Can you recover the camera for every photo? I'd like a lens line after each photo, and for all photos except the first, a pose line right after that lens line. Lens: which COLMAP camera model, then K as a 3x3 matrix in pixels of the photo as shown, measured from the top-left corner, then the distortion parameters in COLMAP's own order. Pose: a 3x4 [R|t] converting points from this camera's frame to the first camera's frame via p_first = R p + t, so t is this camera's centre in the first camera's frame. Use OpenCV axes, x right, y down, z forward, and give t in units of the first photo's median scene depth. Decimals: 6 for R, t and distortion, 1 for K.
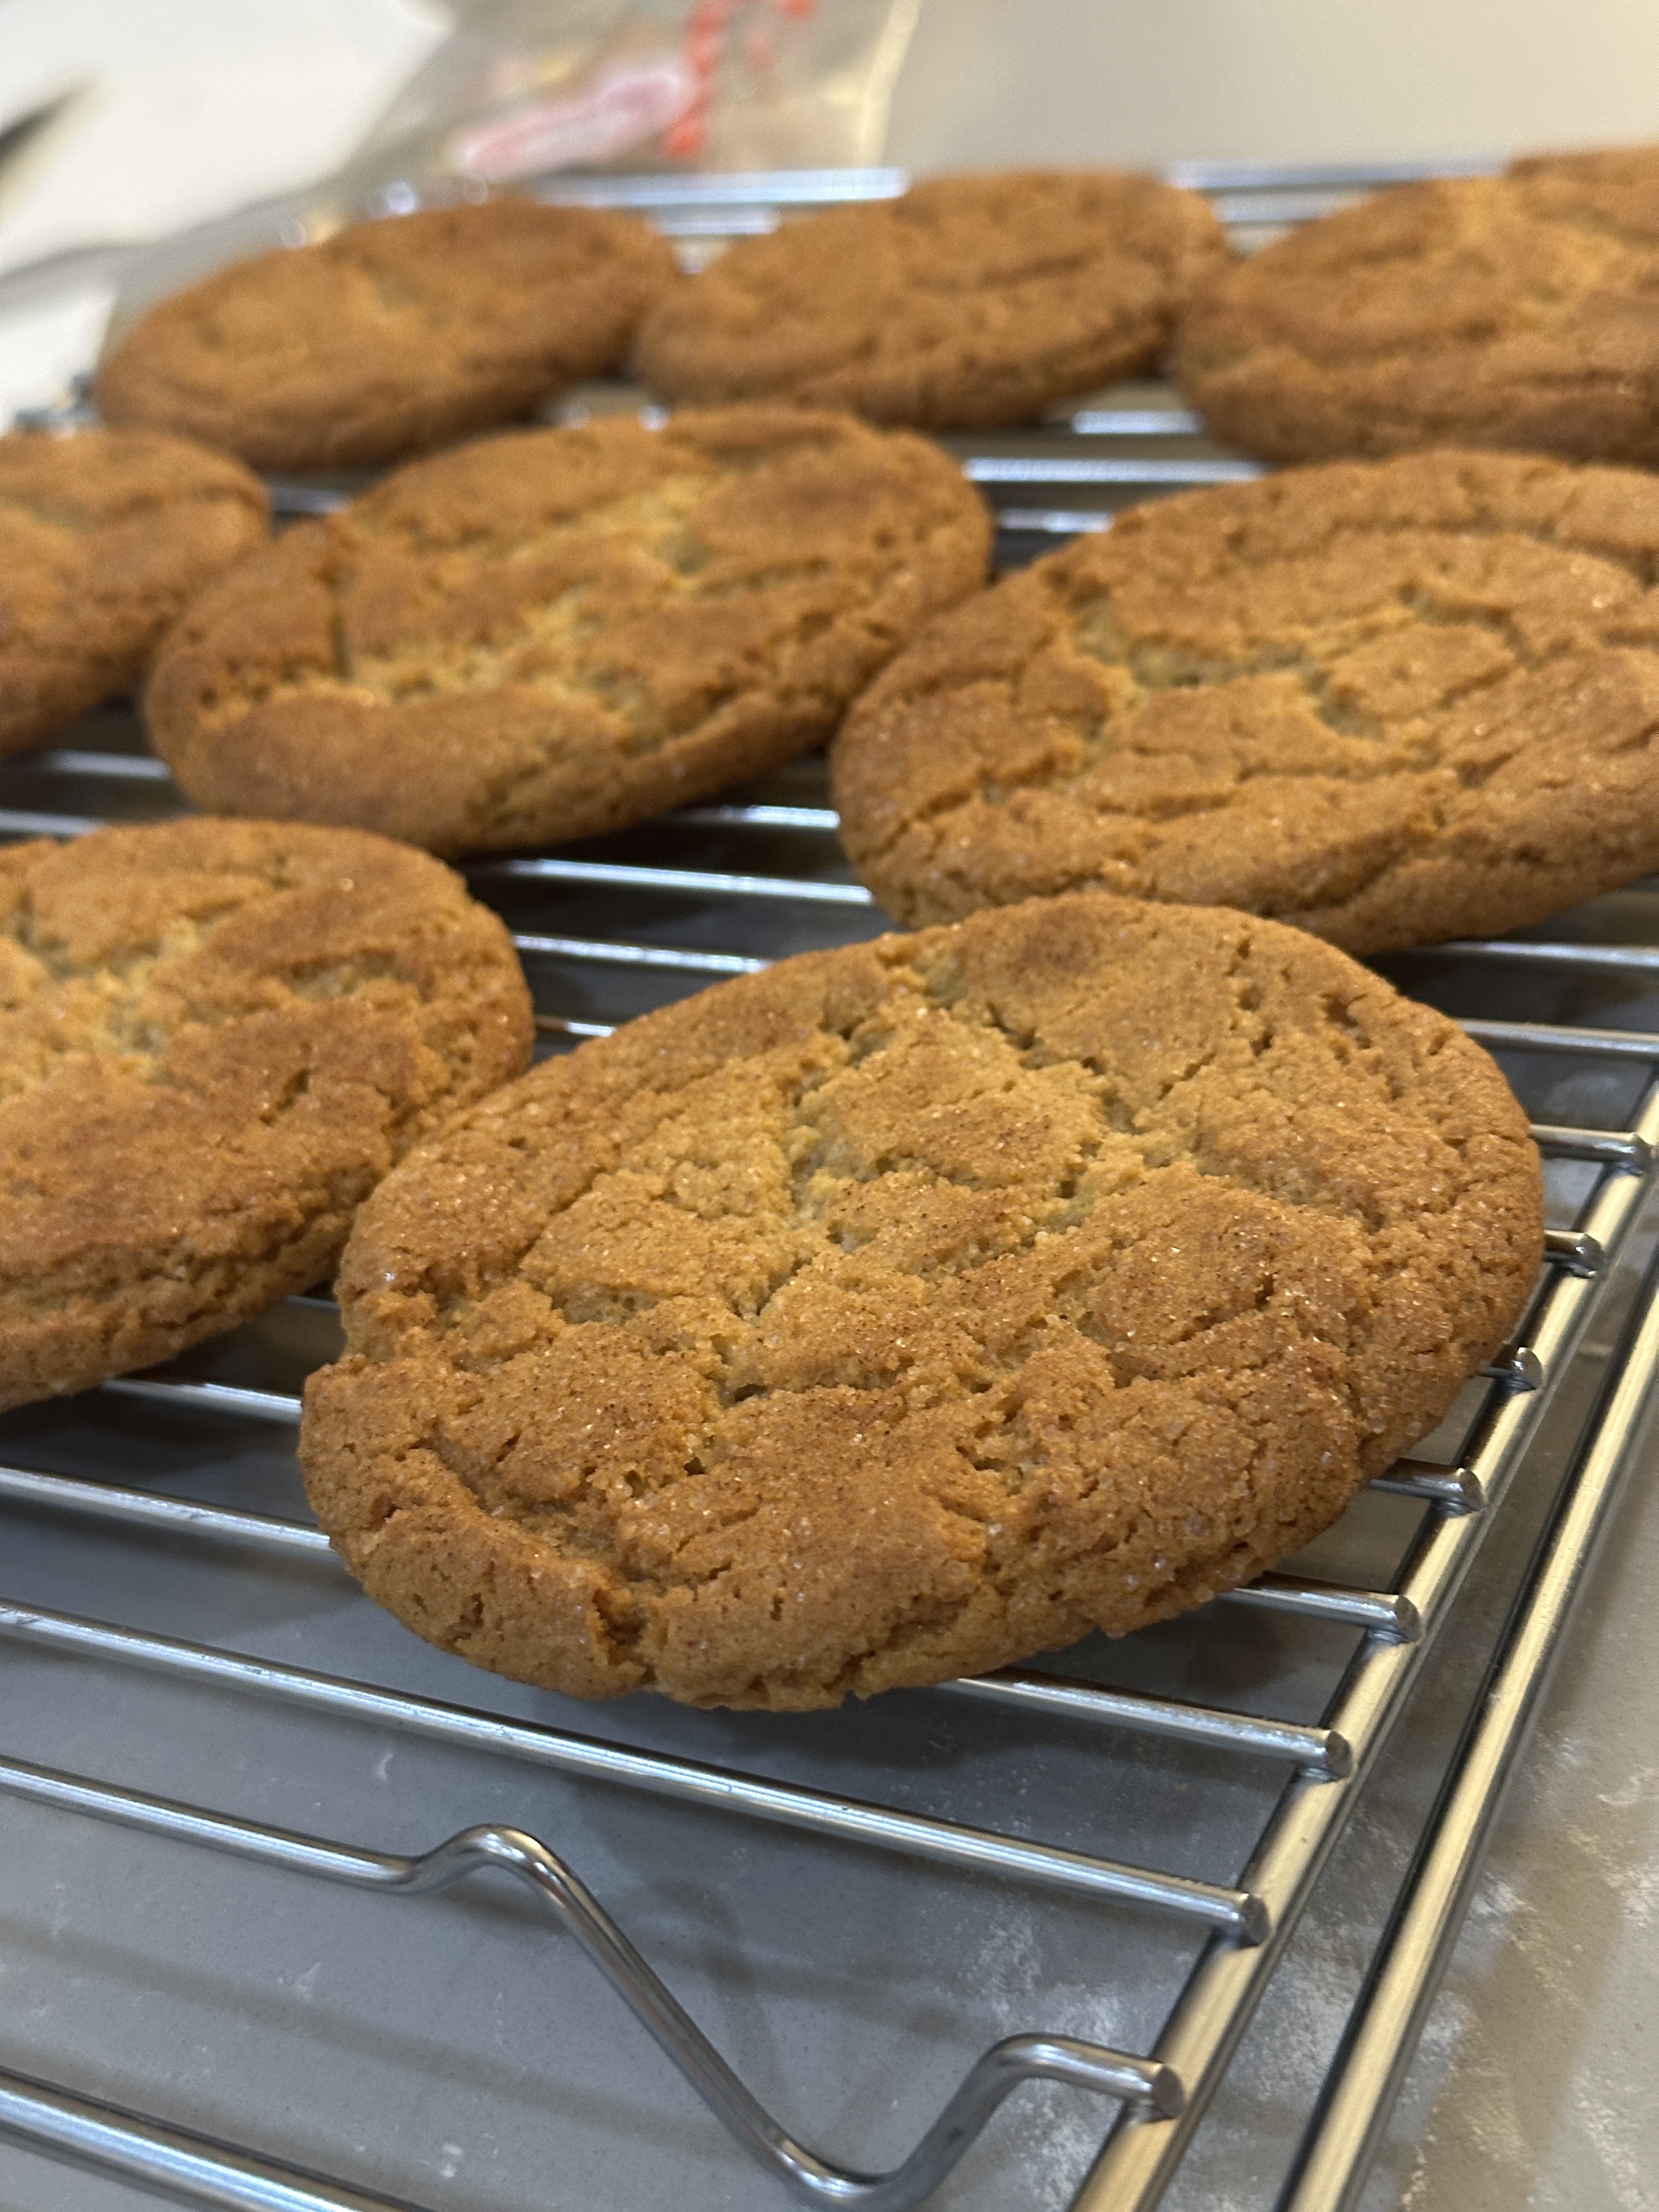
lens RADIAL K [[3304.9, 0, 829.5], [0, 3304.9, 1106.0], [0, 0, 1]] dist [0.118225, -0.048721]
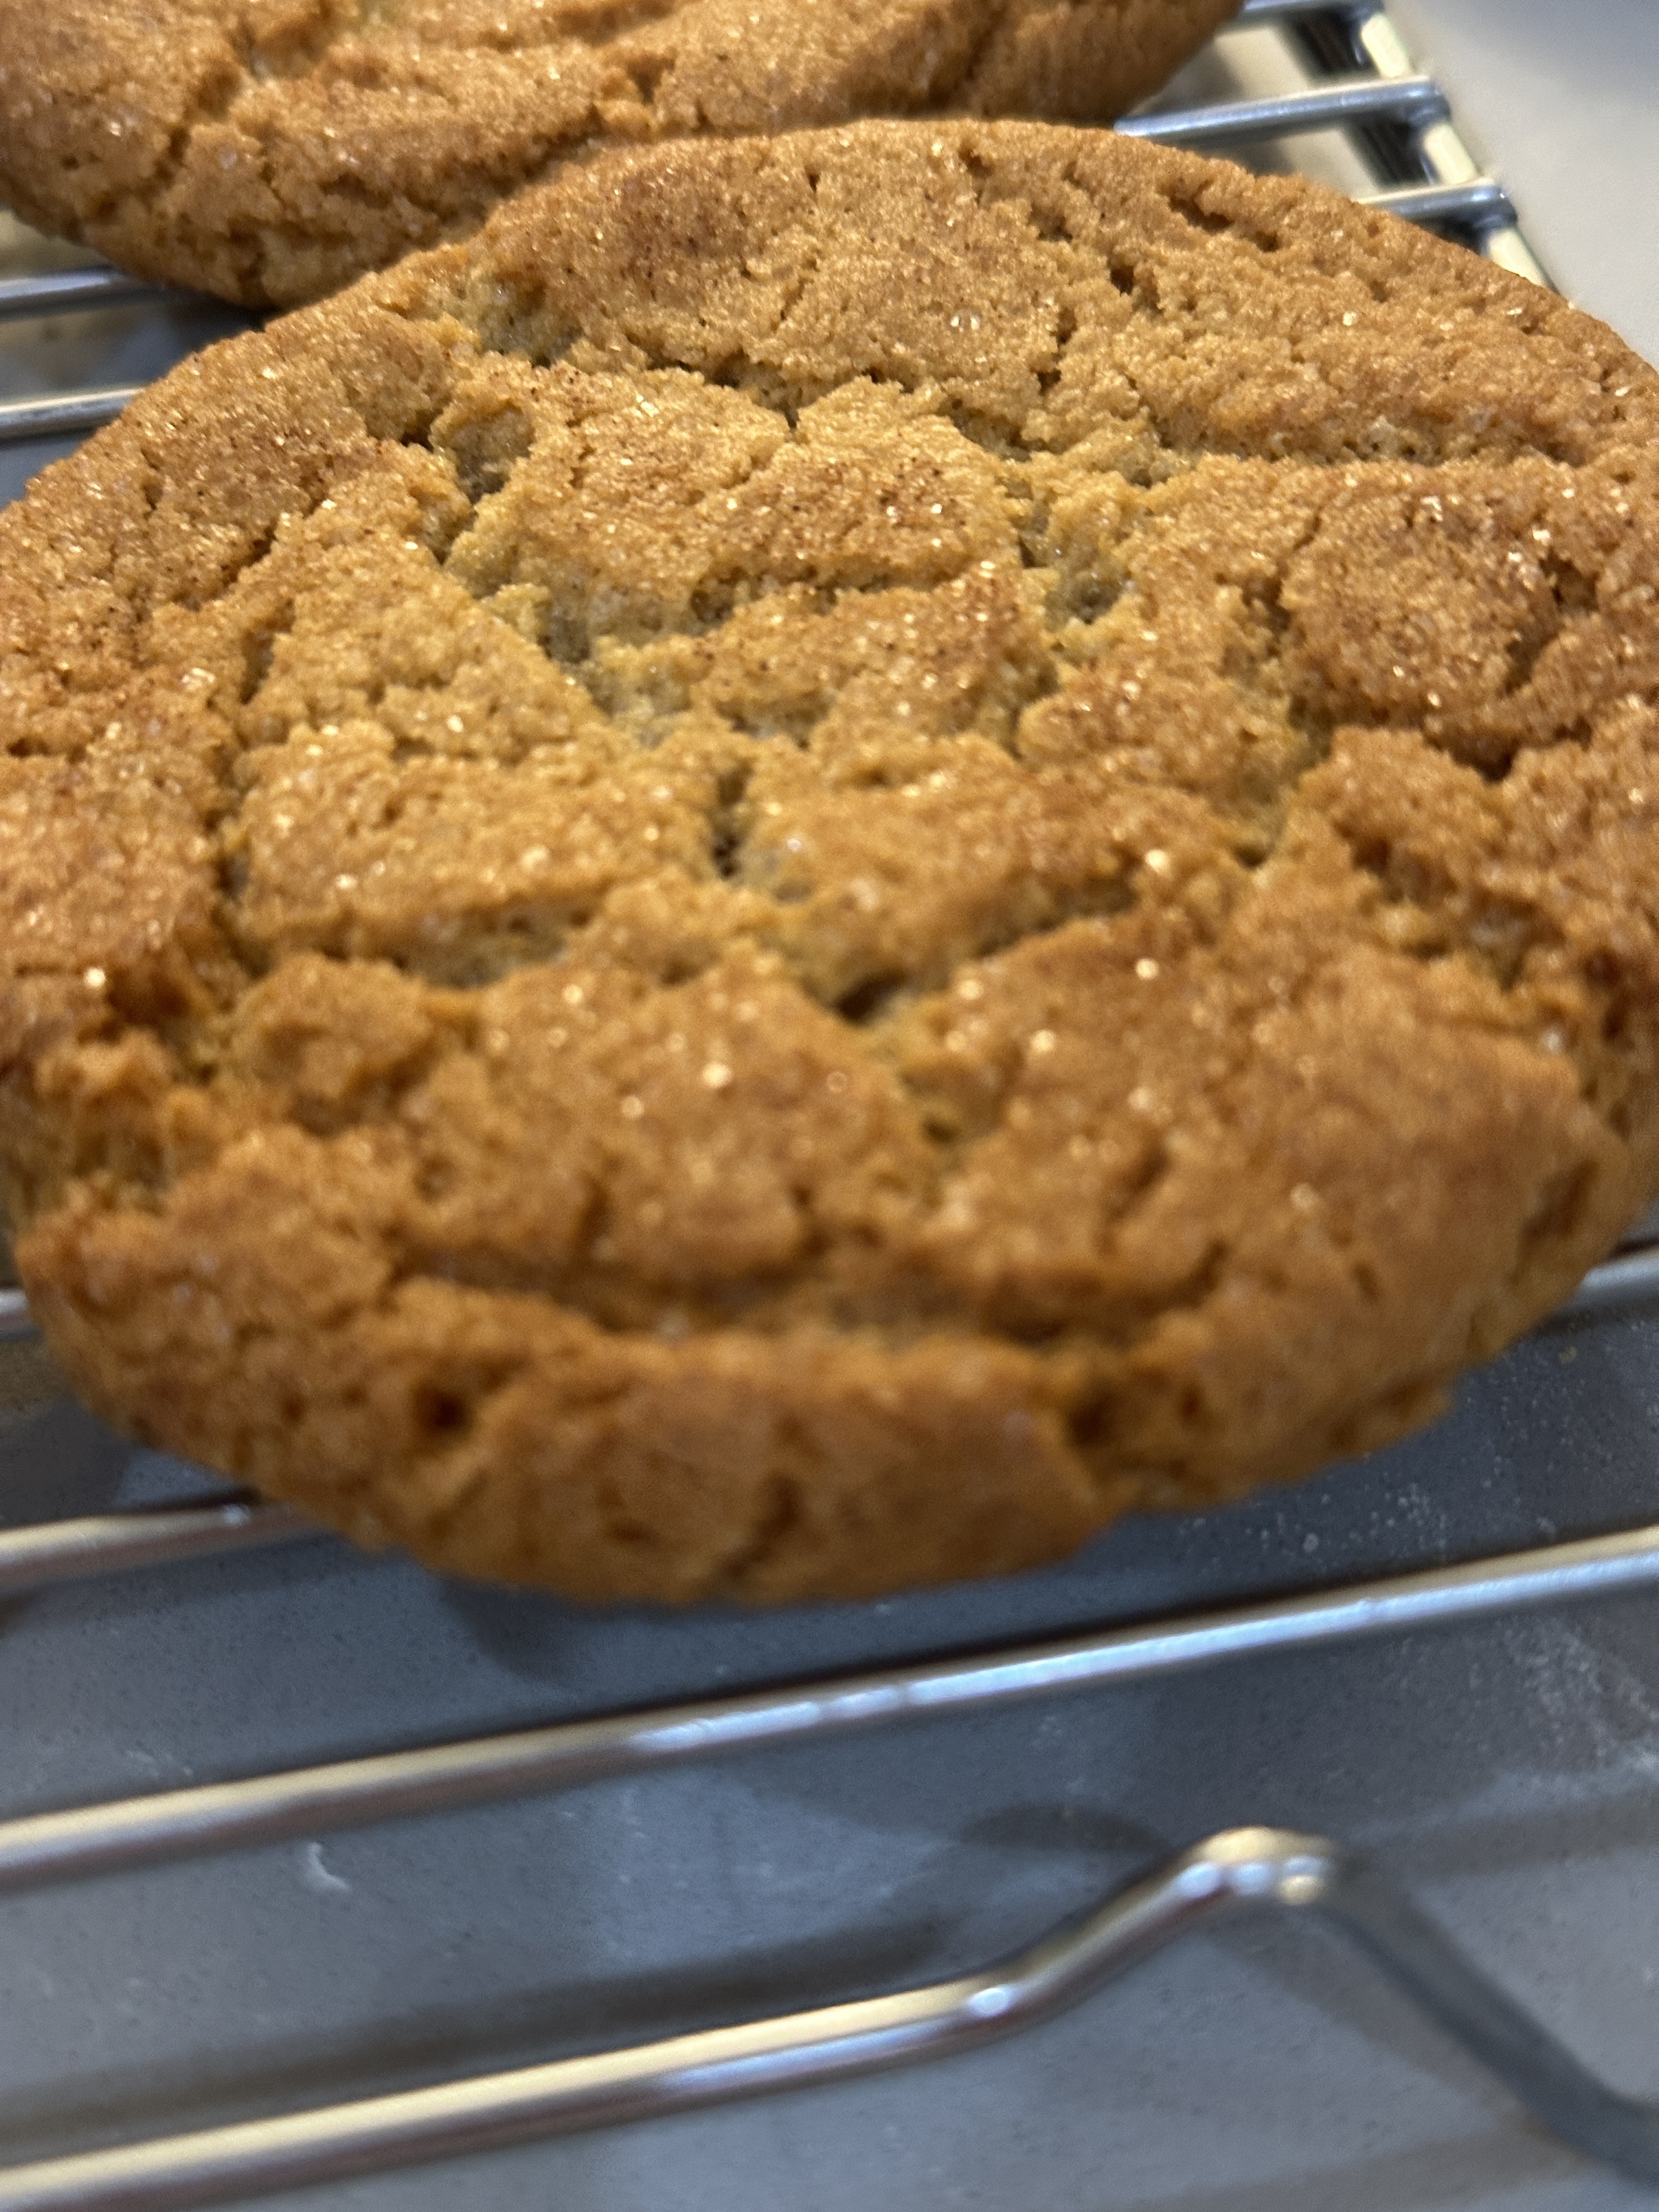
lens RADIAL K [[3304.9, 0, 829.5], [0, 3304.9, 1106.0], [0, 0, 1]] dist [0.118225, -0.048721]
pose [[0.785473, -0.317931, 0.530992, -0.322694], [0.248307, 0.947774, 0.200170, -0.010568], [-0.566900, -0.025379, 0.823395, 0.503804]]
